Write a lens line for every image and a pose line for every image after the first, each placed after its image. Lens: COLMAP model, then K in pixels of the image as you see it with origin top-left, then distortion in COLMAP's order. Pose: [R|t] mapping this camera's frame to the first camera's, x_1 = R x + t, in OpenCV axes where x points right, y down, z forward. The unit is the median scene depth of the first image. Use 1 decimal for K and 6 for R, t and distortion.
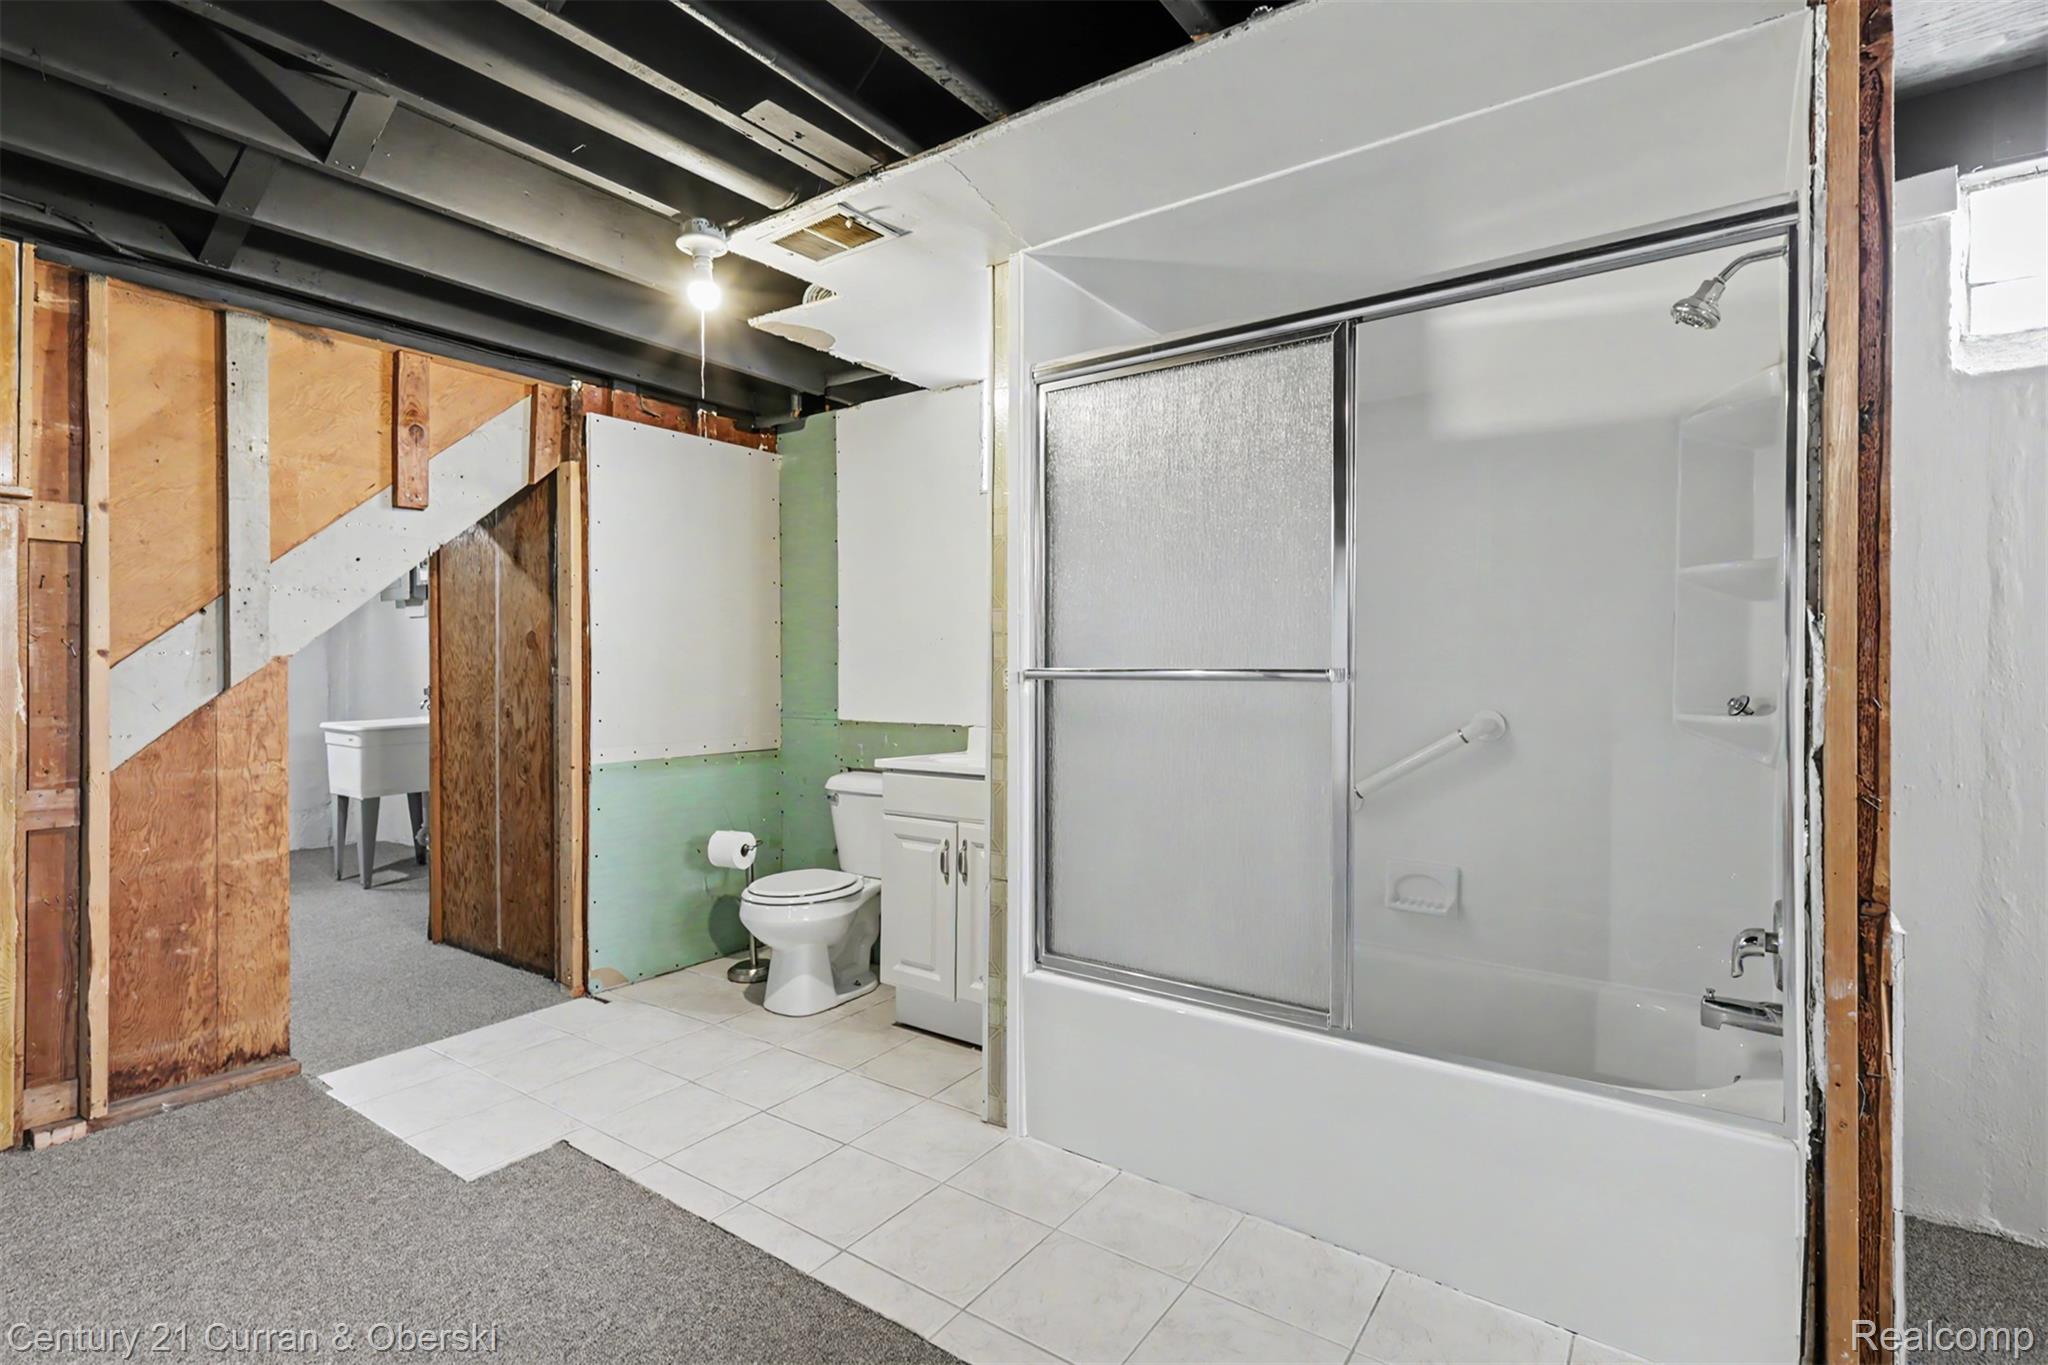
lens RADIAL K [[960.8, 0, 1033.3], [0, 960.8, 673.1], [0, 0, 1]] dist [0.003111, 0.000443]
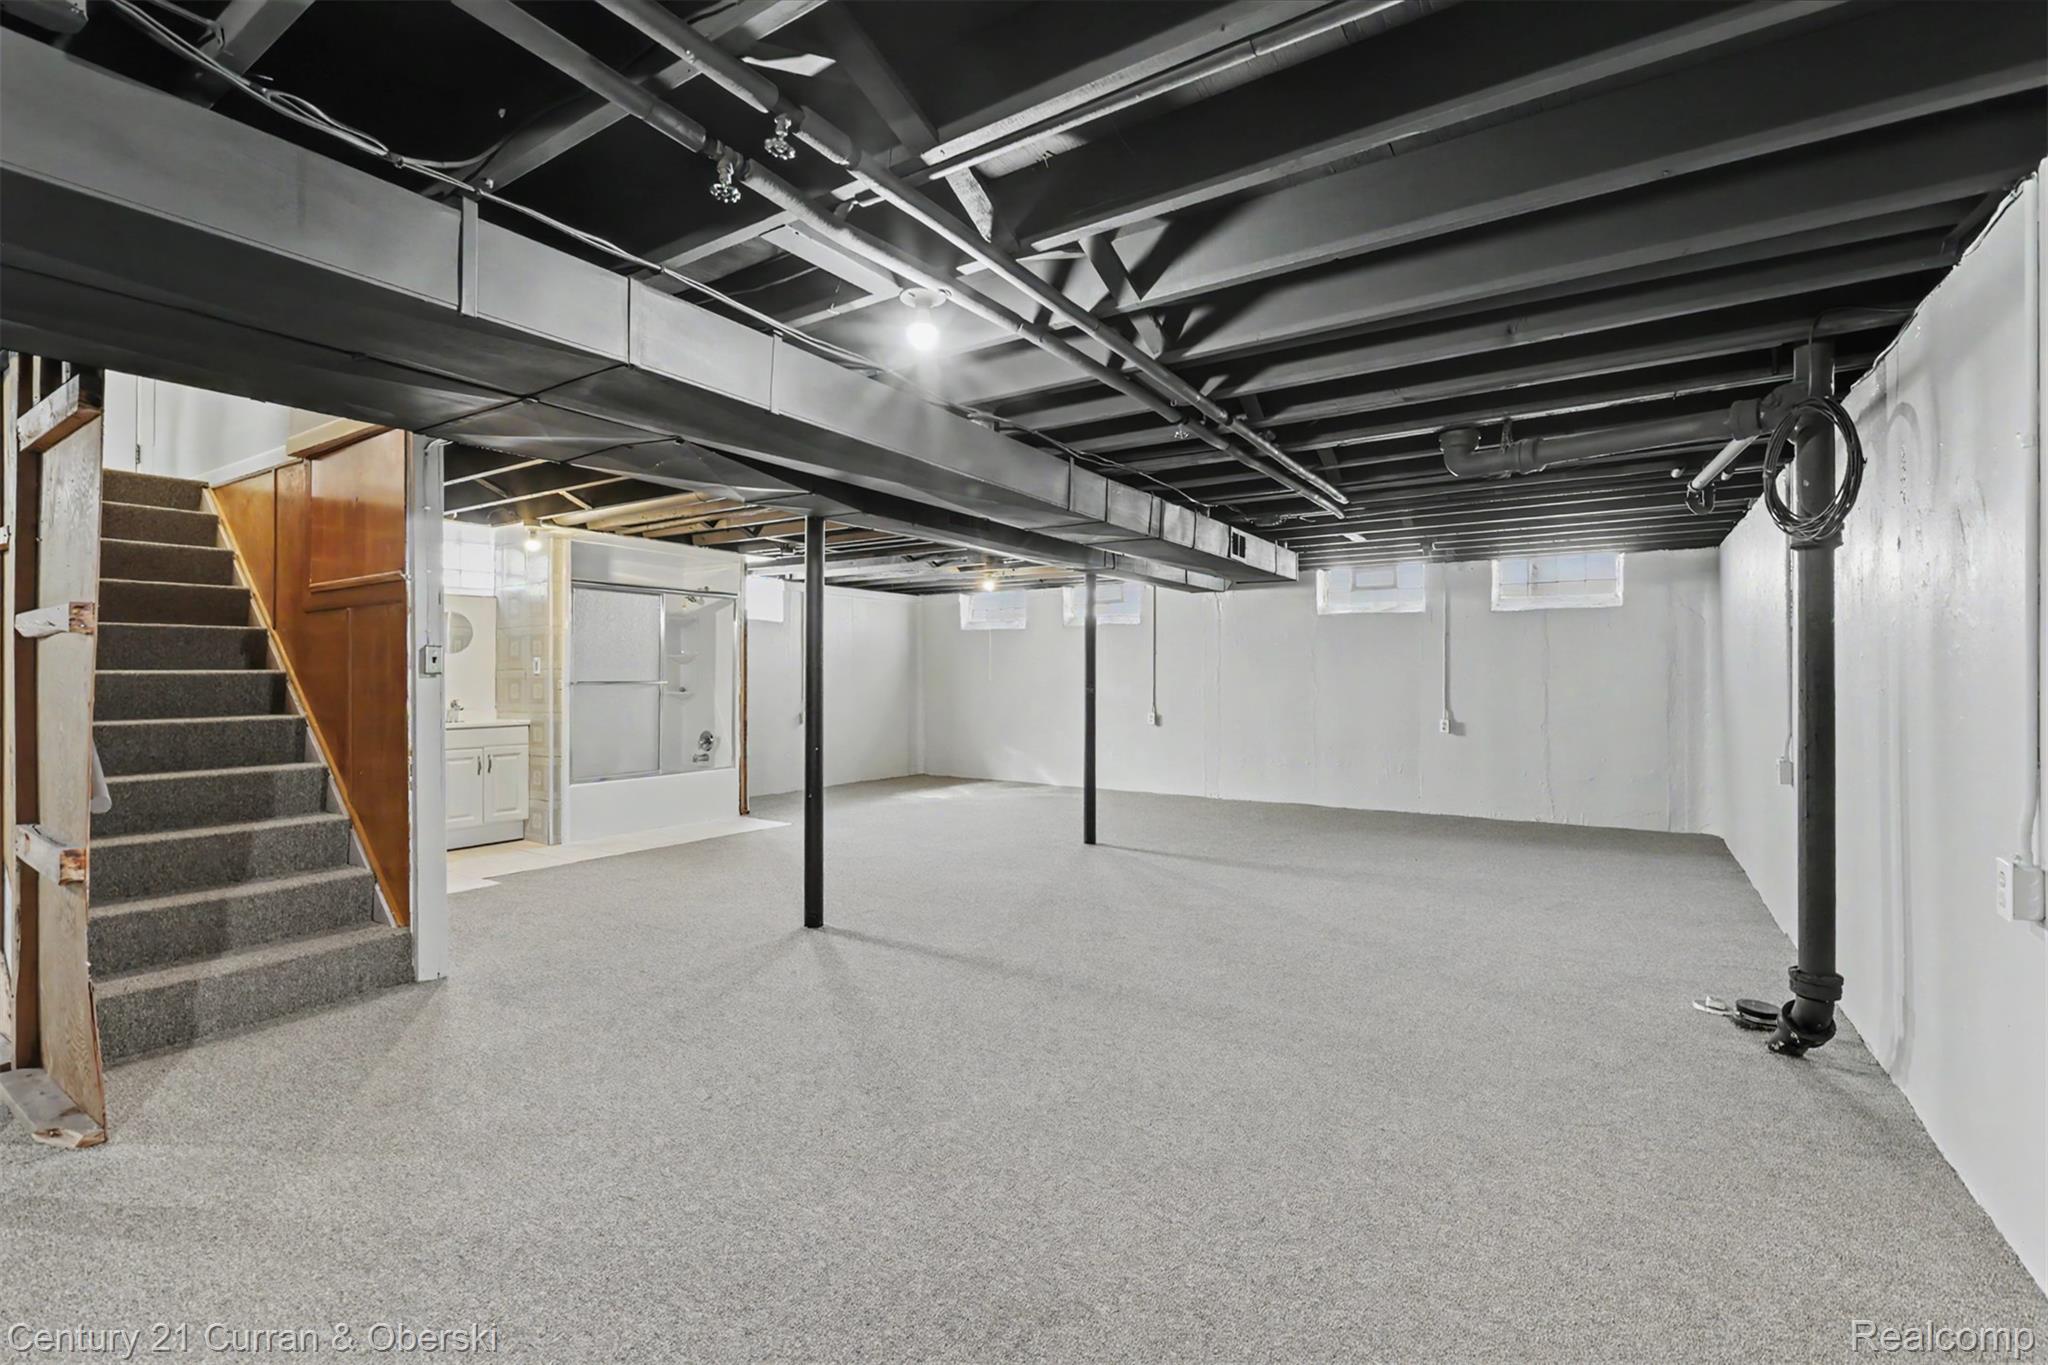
lens RADIAL K [[913.4, 0, 1021.9], [0, 913.4, 671.0], [0, 0, 1]] dist [0.001781, 0.000048]
pose [[-0.033985, 0.005460, 0.999407, -2.080851], [0.006823, 0.999963, -0.005231, -0.009438], [-0.999399, 0.006641, -0.034021, -0.203553]]
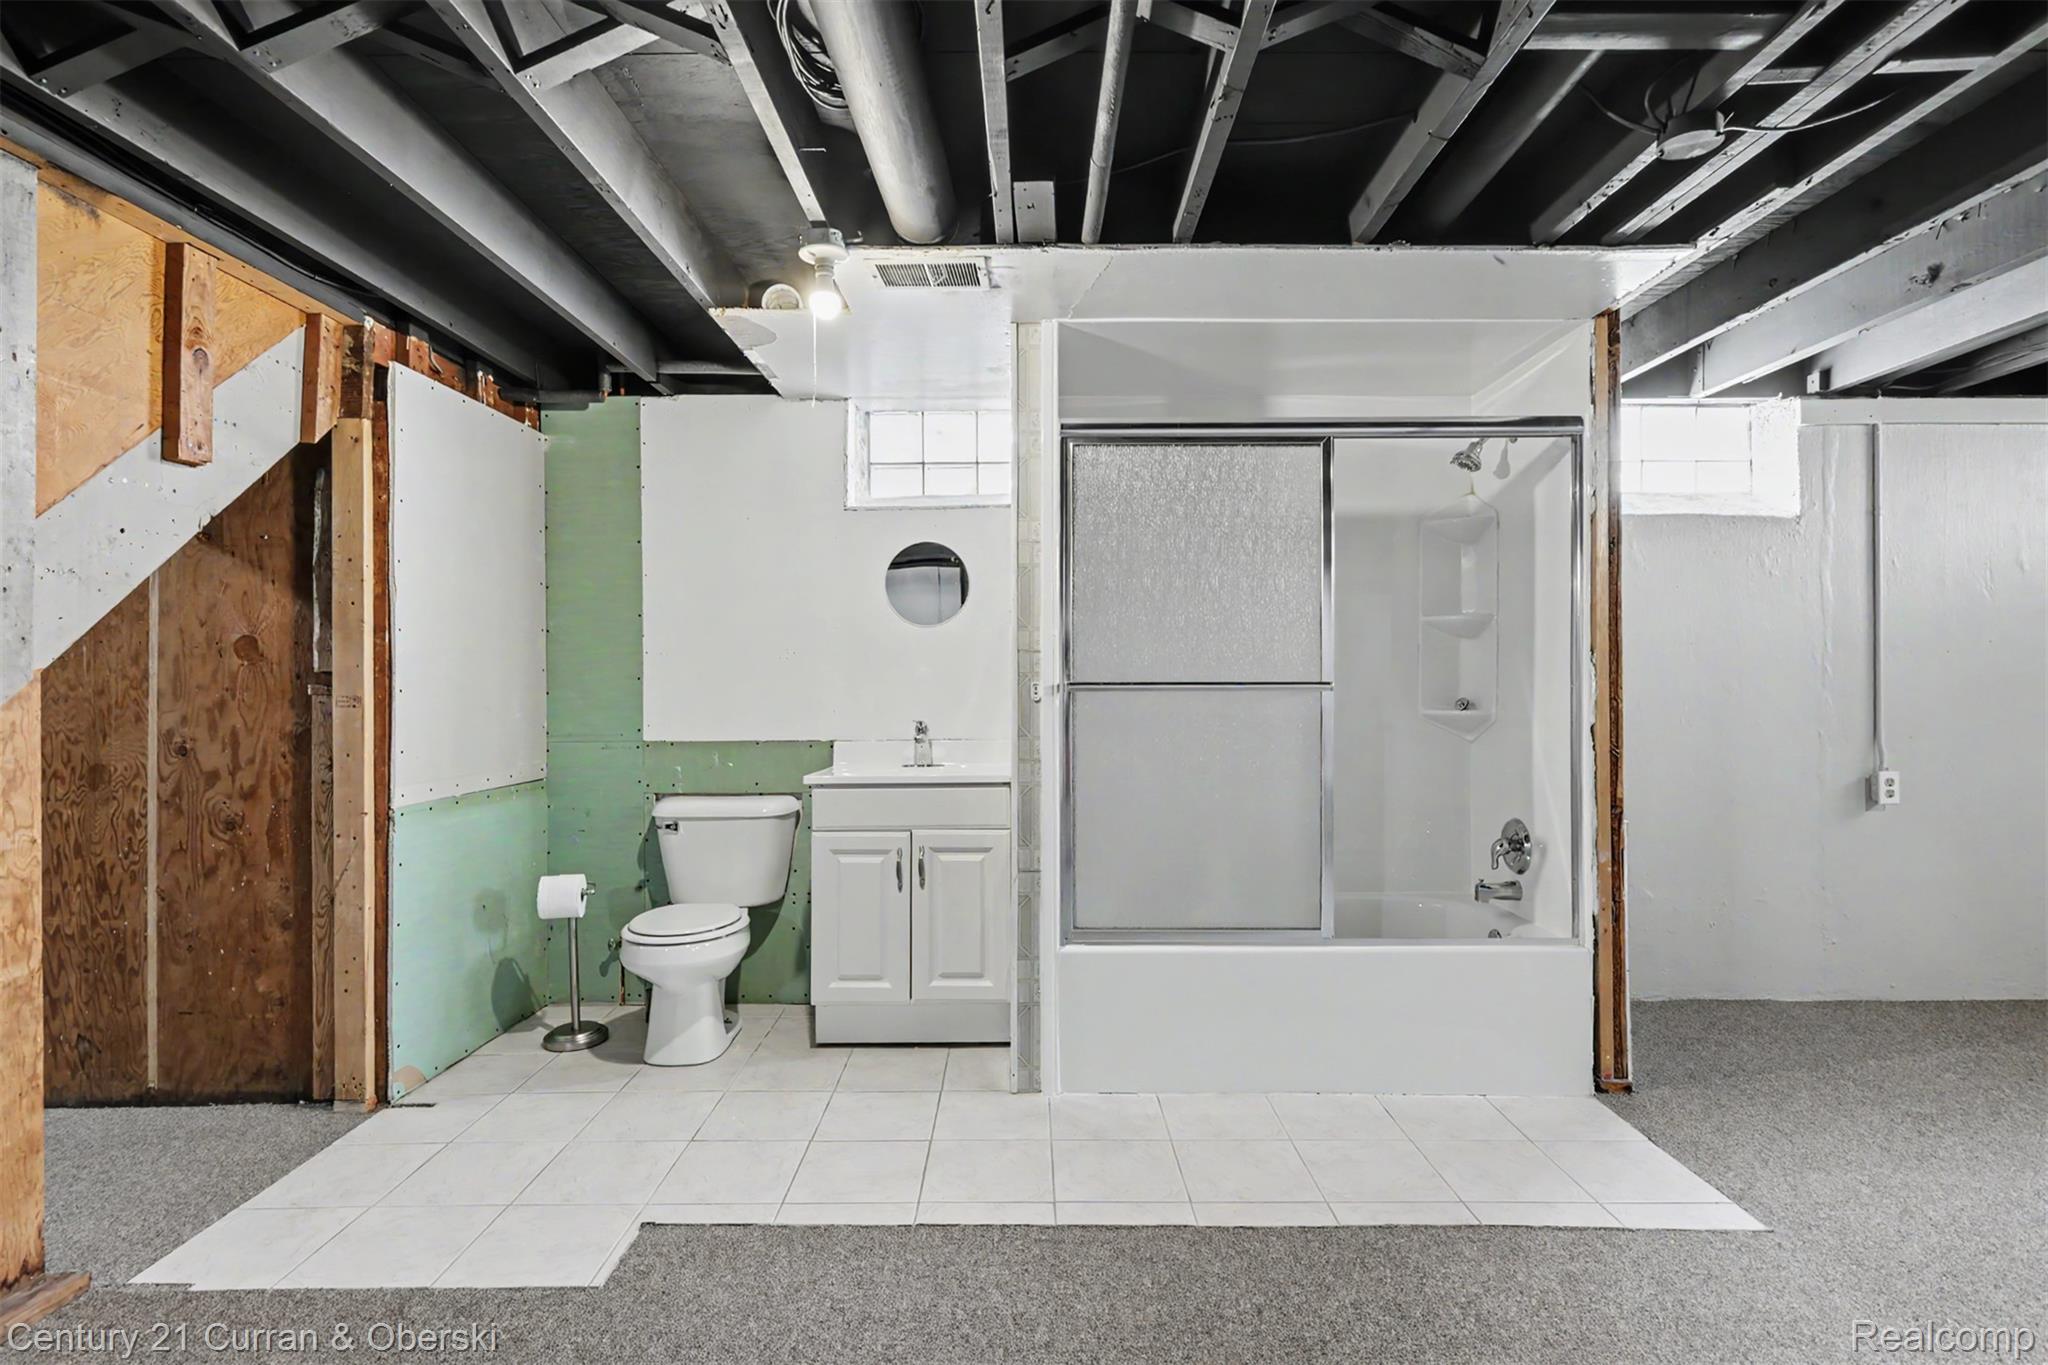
lens RADIAL K [[1001.7, 0, 1029.0], [0, 1001.7, 674.1], [0, 0, 1]] dist [0.002406, 0.000515]
pose [[0.817705, -0.000264, 0.575637, -0.532285], [0.006681, 0.999937, -0.009031, -0.003850], [-0.575599, 0.011230, 0.817655, 0.031670]]
